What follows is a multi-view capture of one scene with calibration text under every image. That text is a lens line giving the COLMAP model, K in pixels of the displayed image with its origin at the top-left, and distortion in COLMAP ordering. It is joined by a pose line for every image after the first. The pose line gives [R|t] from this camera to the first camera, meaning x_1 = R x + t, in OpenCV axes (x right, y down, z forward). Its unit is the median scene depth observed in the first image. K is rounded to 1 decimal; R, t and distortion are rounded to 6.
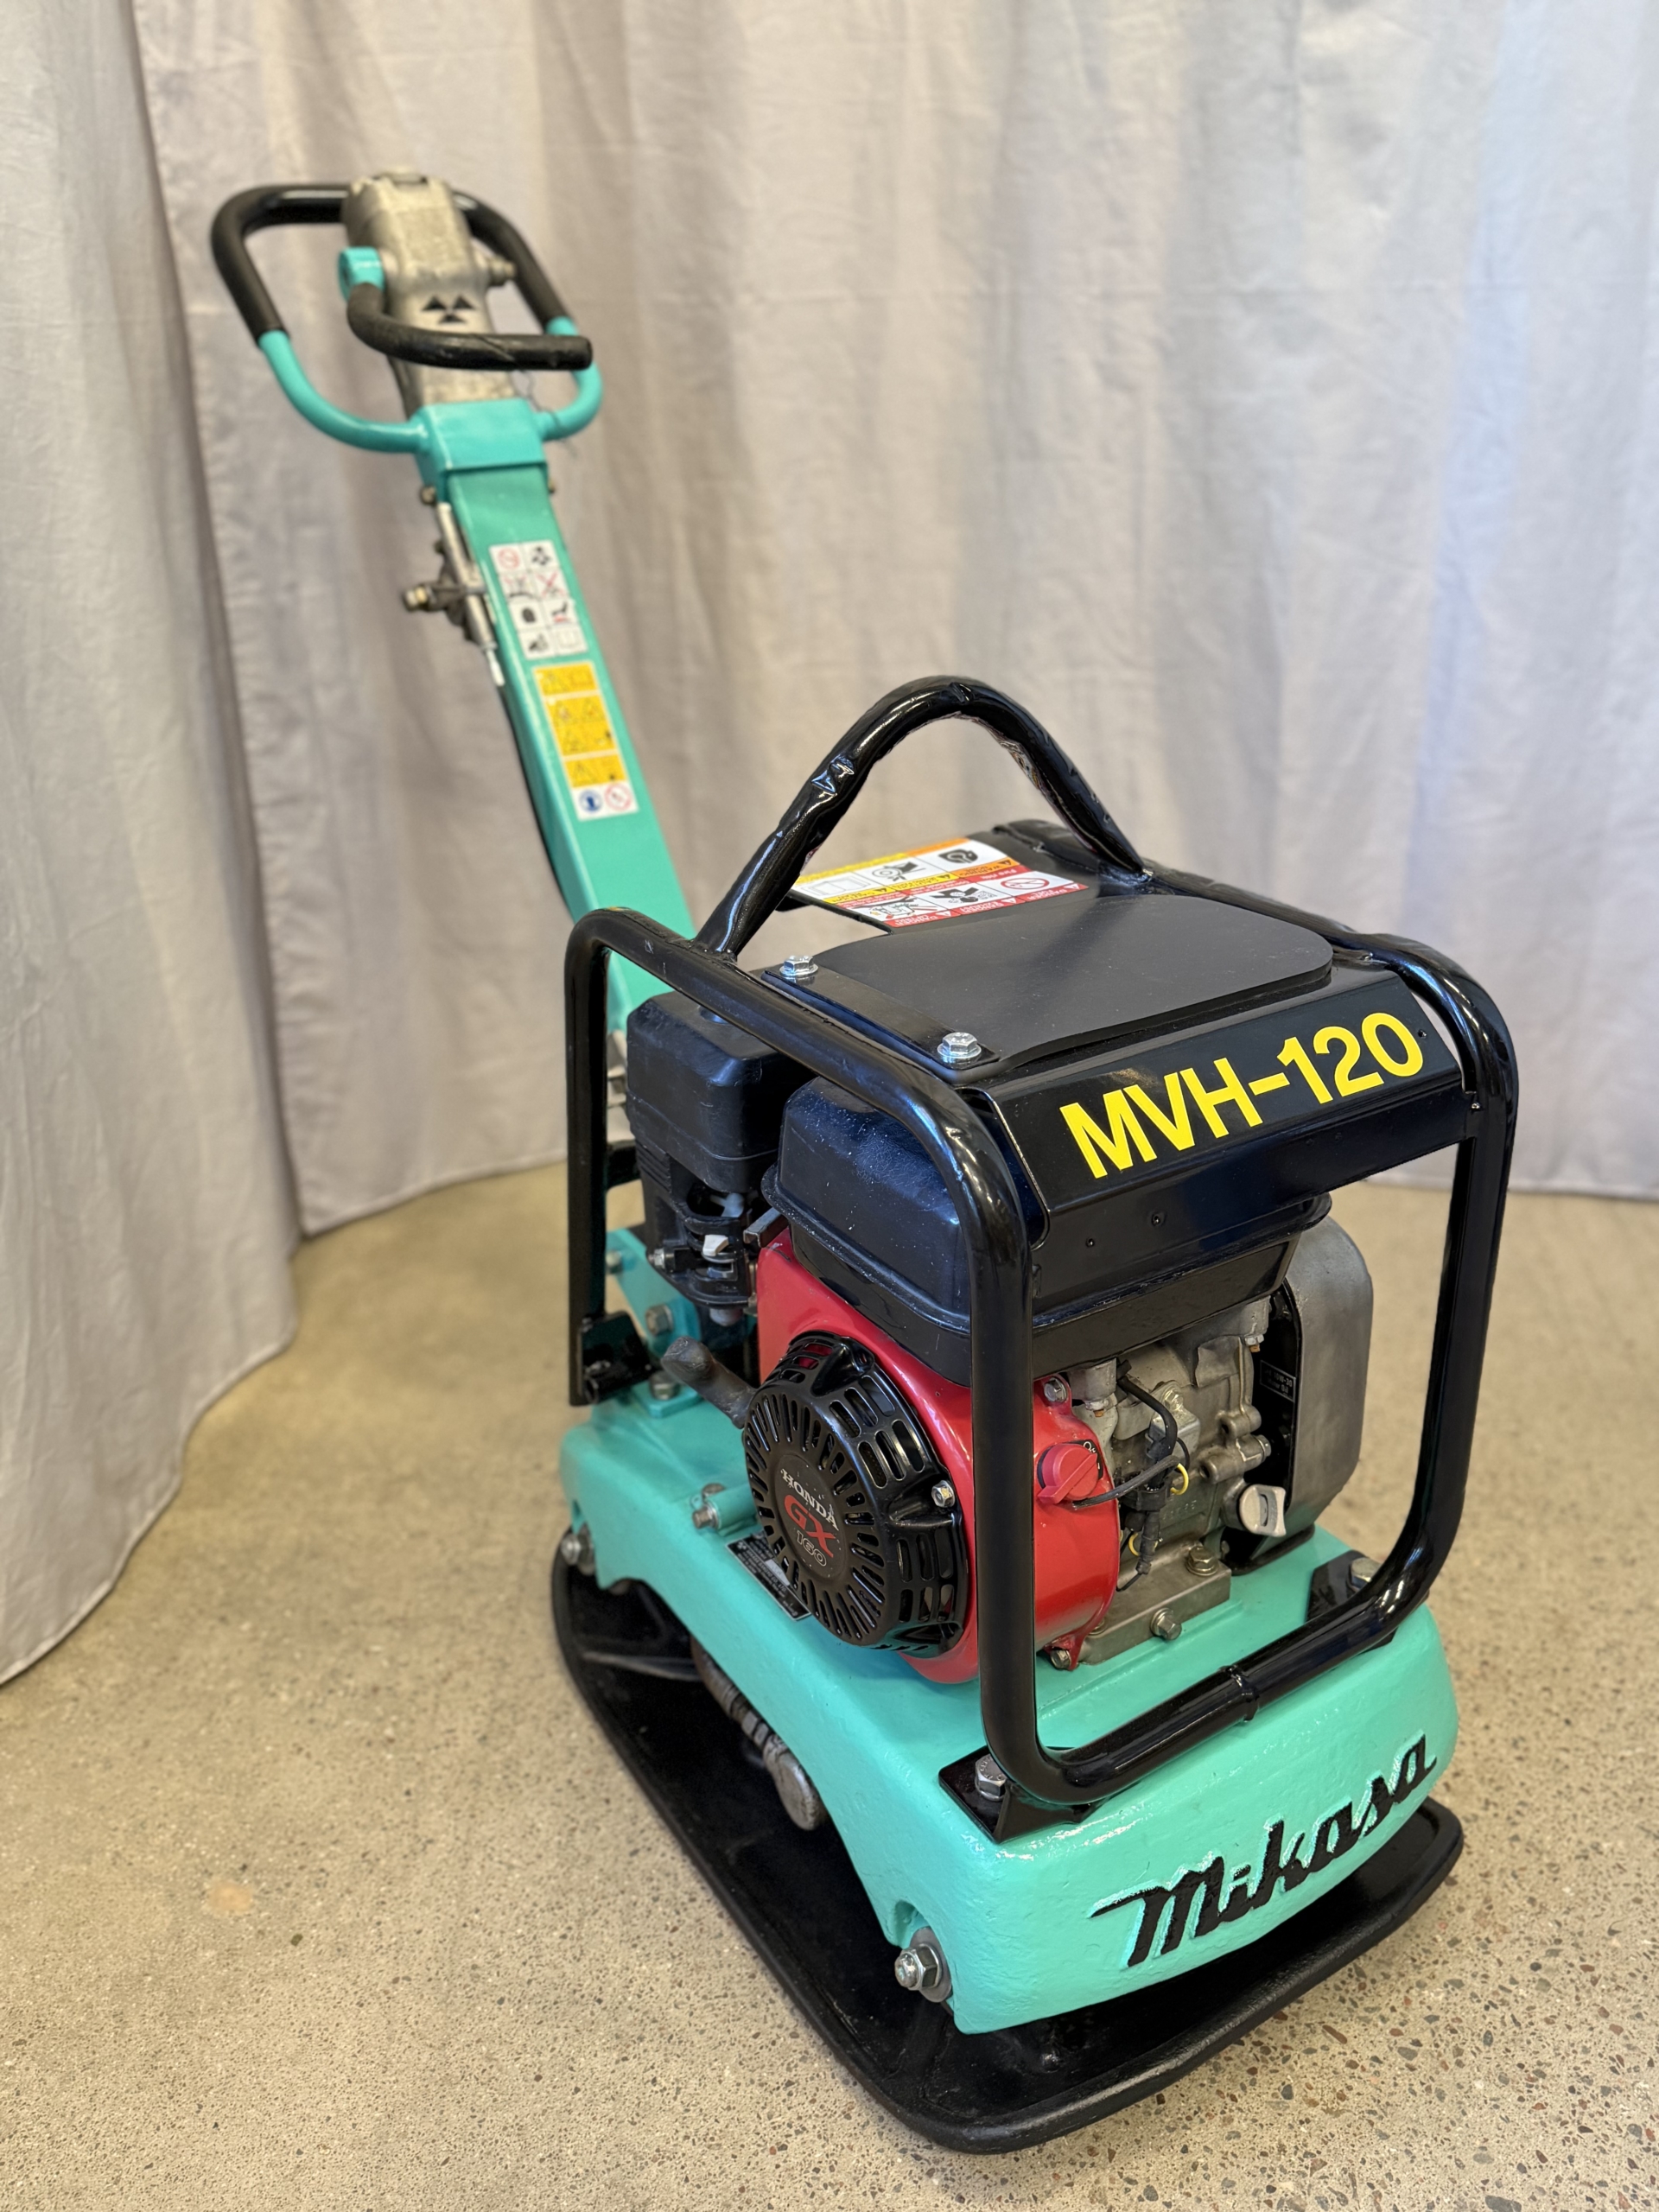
lens RADIAL K [[1793.9, 0, 819.5], [0, 1793.9, 1115.4], [0, 0, 1]] dist [-0.009678, -0.003031]
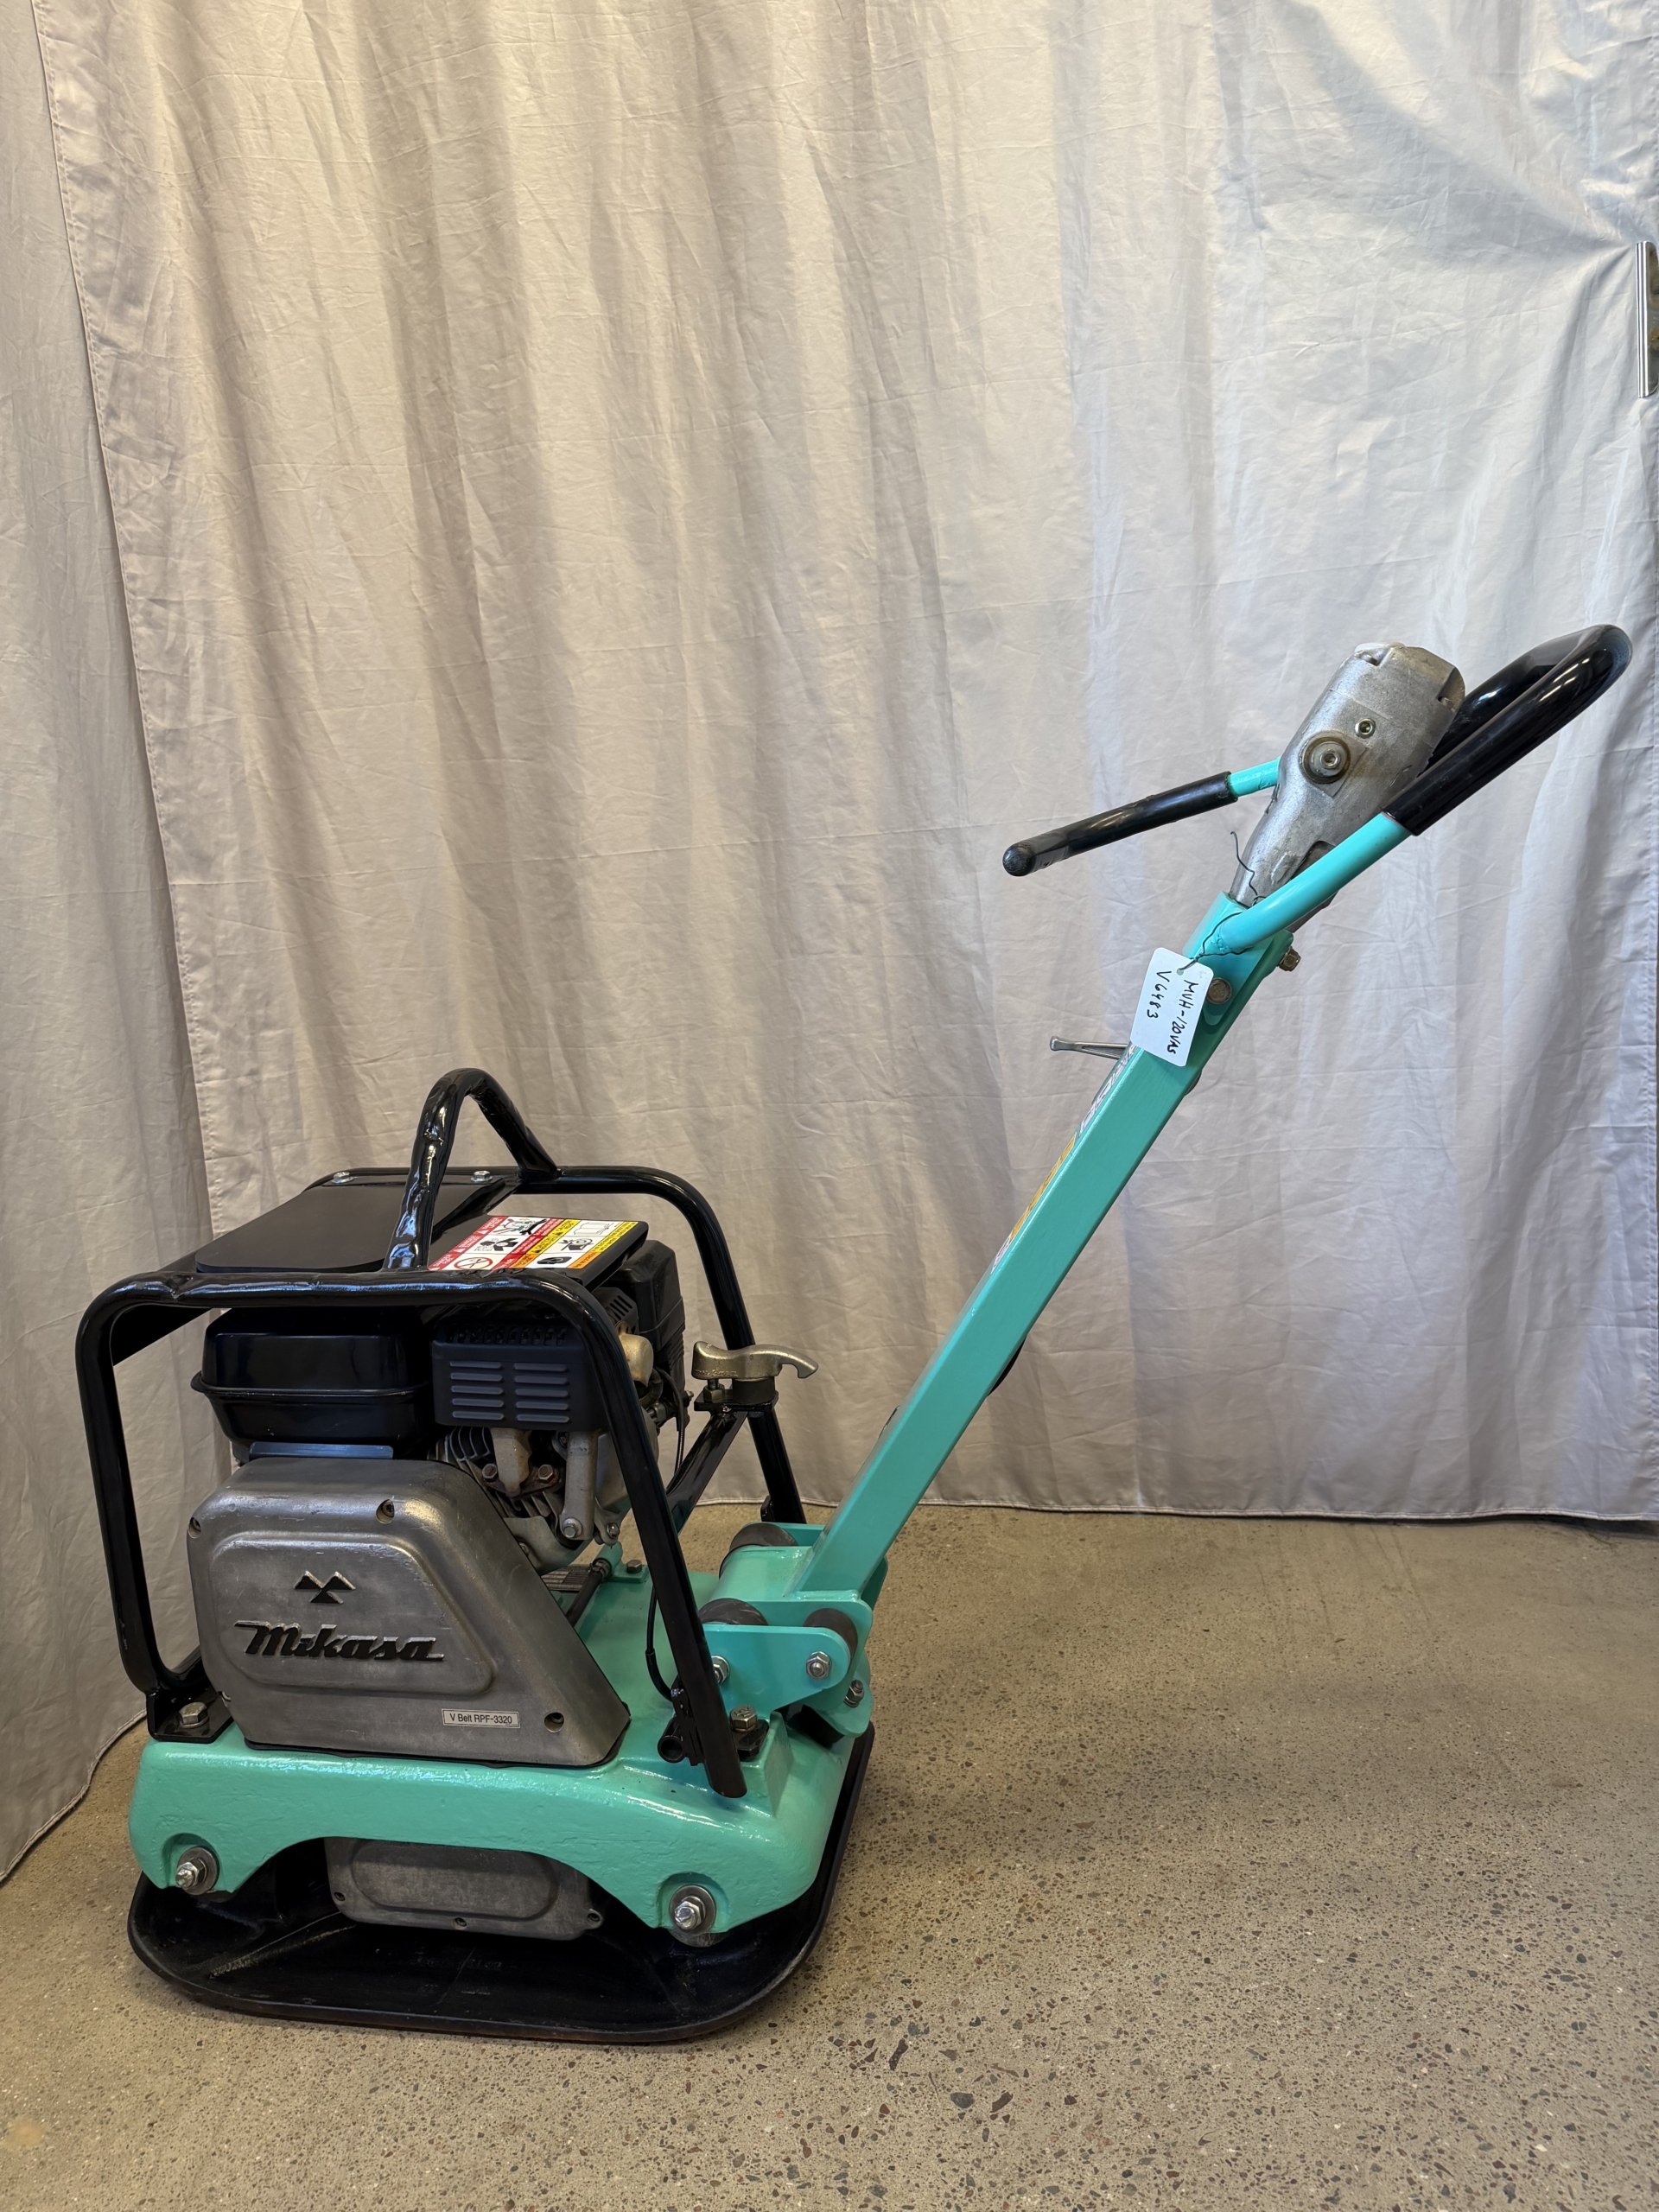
lens RADIAL K [[1586.1, 0, 827.2], [0, 1586.1, 1089.4], [0, 0, 1]] dist [-0.011229, -0.000136]
pose [[0.997305, -0.051126, -0.052627, 0.250334], [0.034512, 0.959836, -0.278431, 0.076767], [0.064749, 0.275864, 0.959013, -0.125655]]
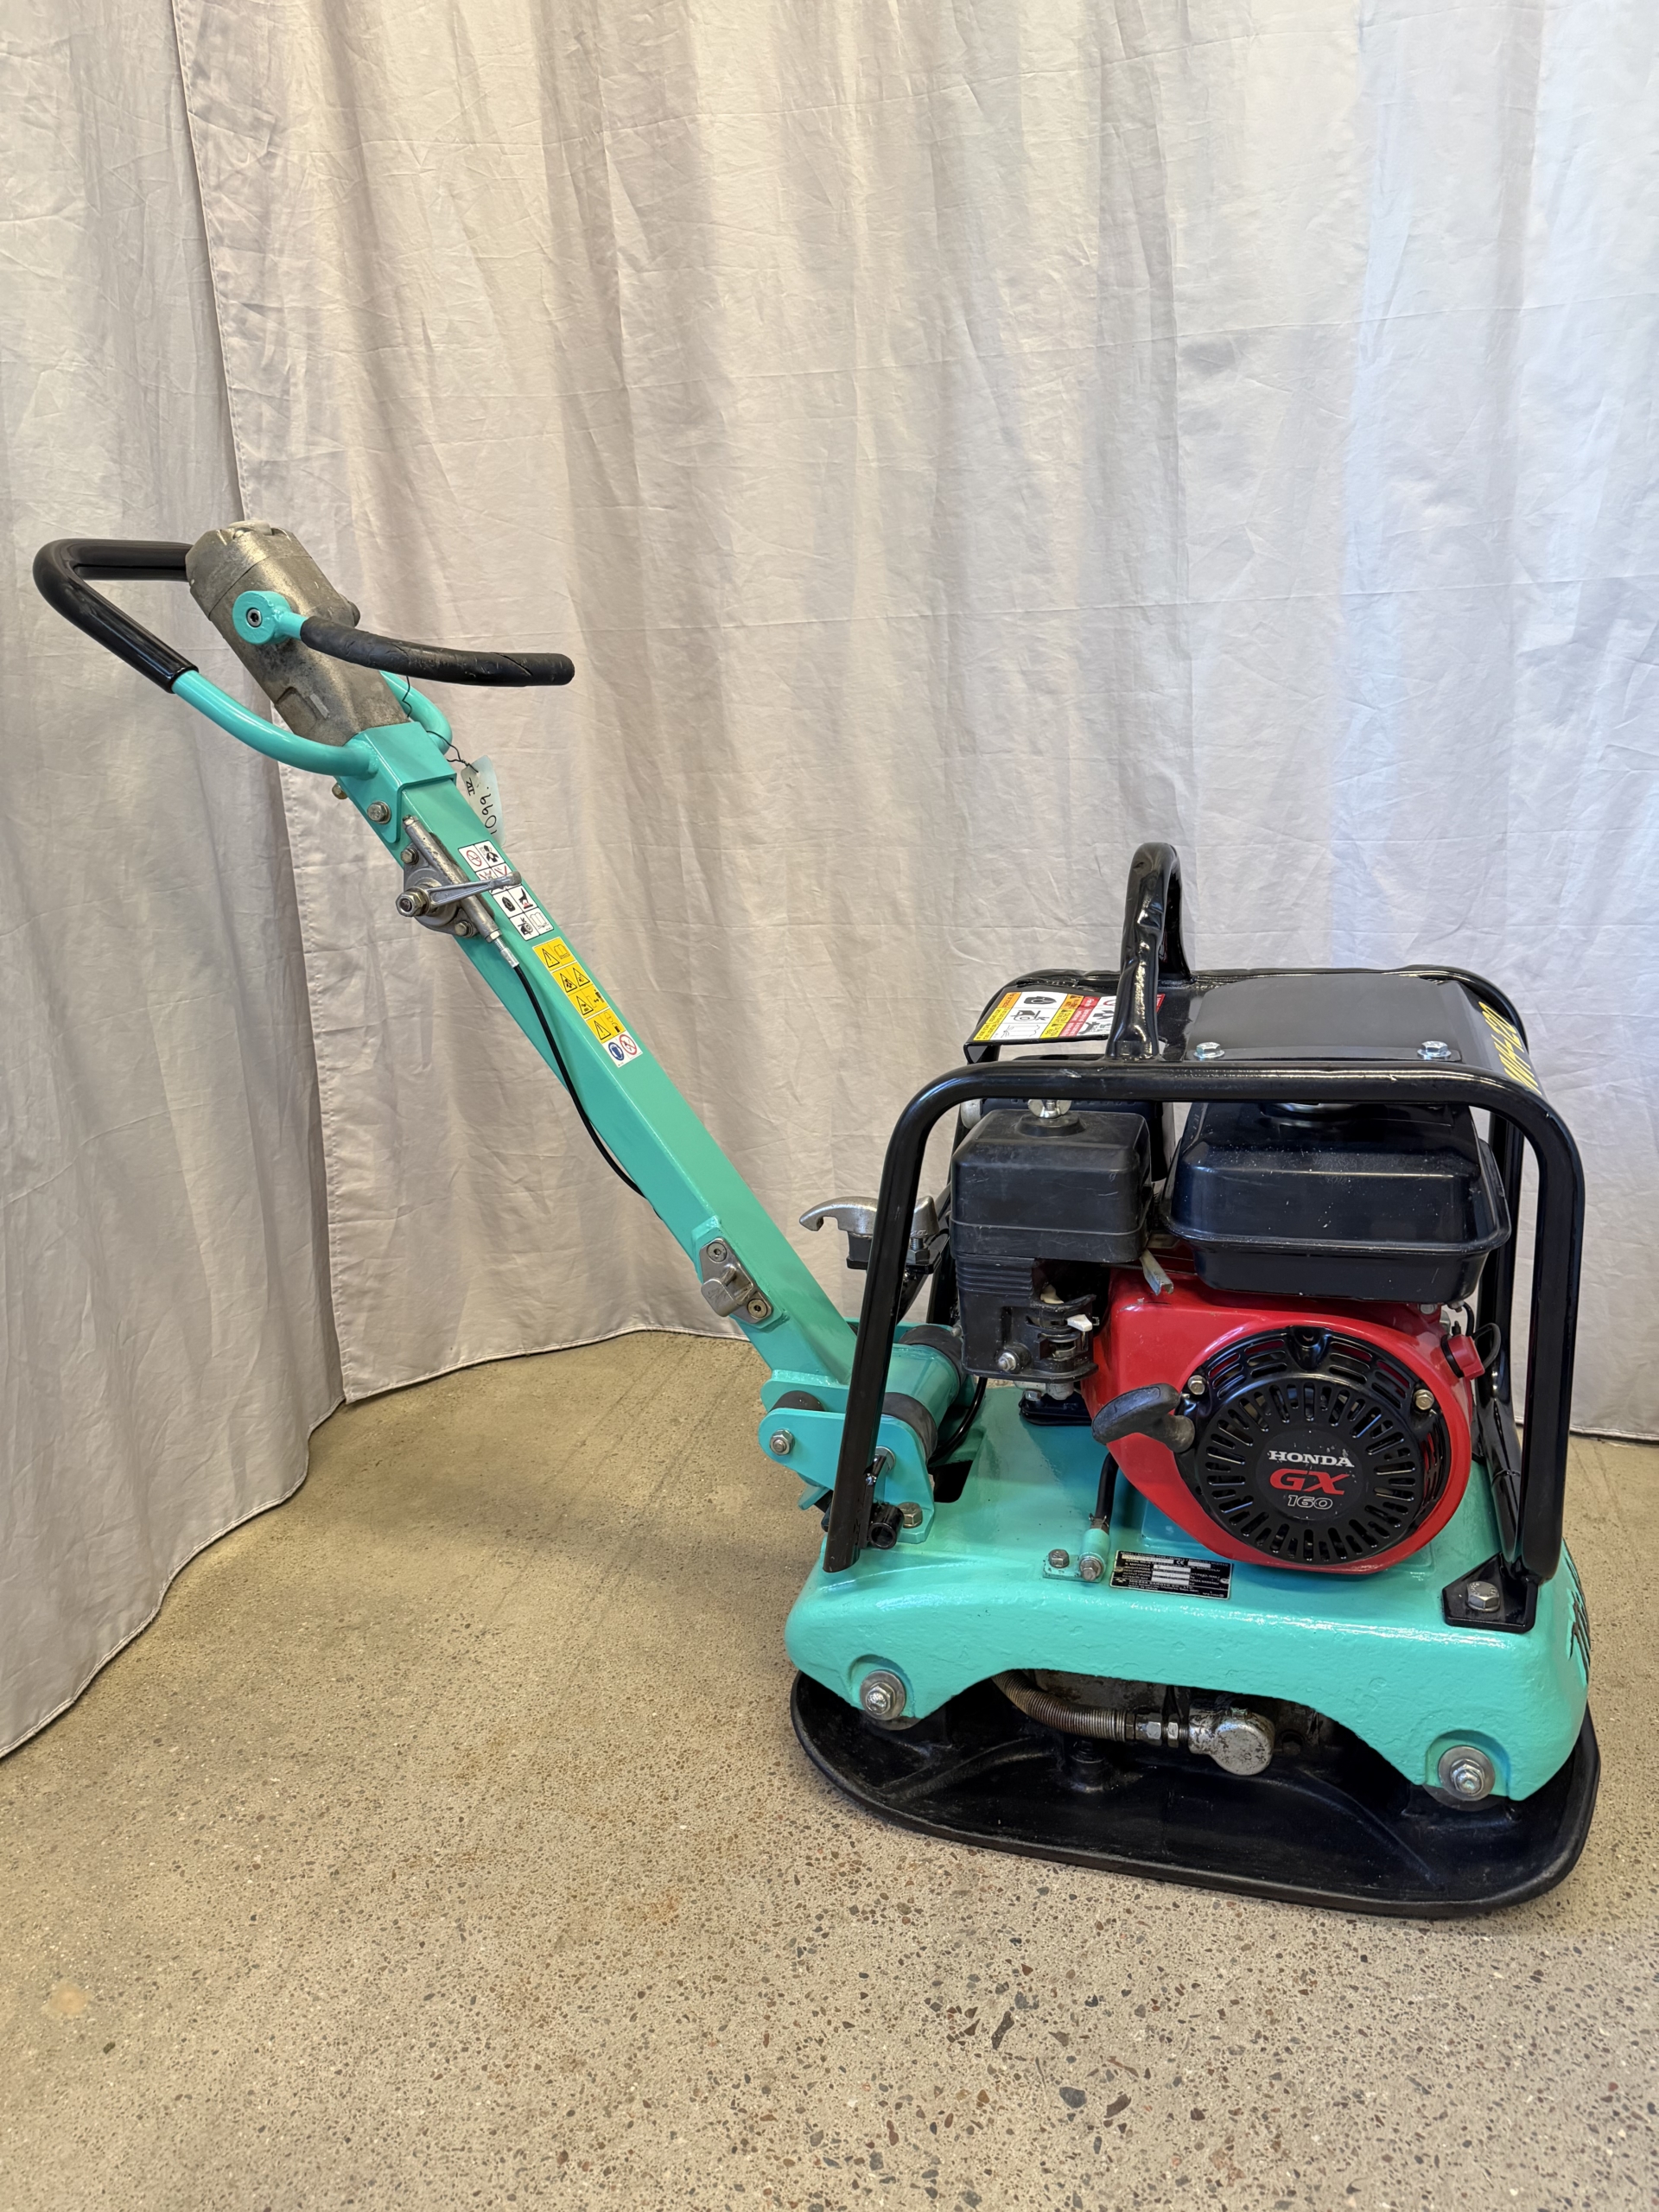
lens RADIAL K [[1586.1, 0, 824.4], [0, 1586.1, 1093.6], [0, 0, 1]] dist [-0.011229, -0.000136]
pose [[0.988780, 0.021569, -0.147813, 0.233580], [-0.043146, 0.988583, -0.144365, 0.004248], [0.143012, 0.149123, 0.978422, 0.028724]]
